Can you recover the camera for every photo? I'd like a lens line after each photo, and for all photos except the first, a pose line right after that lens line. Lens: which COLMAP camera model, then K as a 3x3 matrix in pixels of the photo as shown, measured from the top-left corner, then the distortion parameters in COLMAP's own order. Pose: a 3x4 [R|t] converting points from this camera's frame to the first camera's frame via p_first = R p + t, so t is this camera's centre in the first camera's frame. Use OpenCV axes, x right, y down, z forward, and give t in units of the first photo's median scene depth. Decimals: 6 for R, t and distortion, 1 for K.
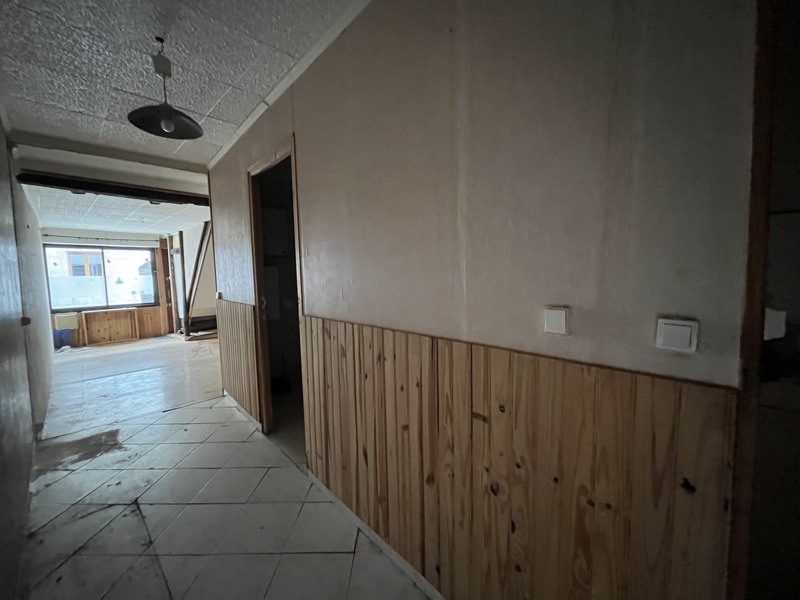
lens RADIAL K [[321.8, 0, 400.3], [0, 321.8, 298.0], [0, 0, 1]] dist [-0.001024, -0.001046]
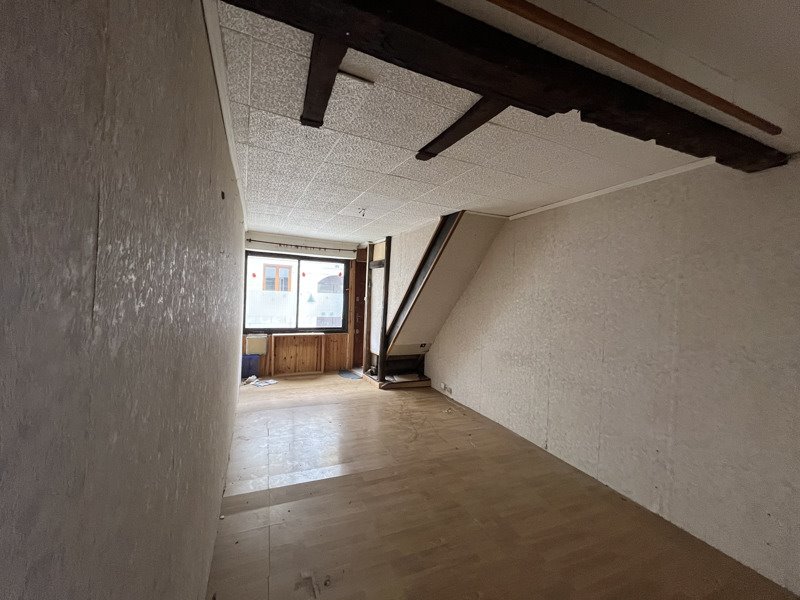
lens RADIAL K [[321.8, 0, 401.5], [0, 321.8, 299.5], [0, 0, 1]] dist [-0.001024, -0.001046]
pose [[0.928167, 0.060609, -0.367195, -0.363530], [-0.086344, 0.994798, -0.054053, -0.027504], [0.362009, 0.081876, 0.928572, 0.326724]]
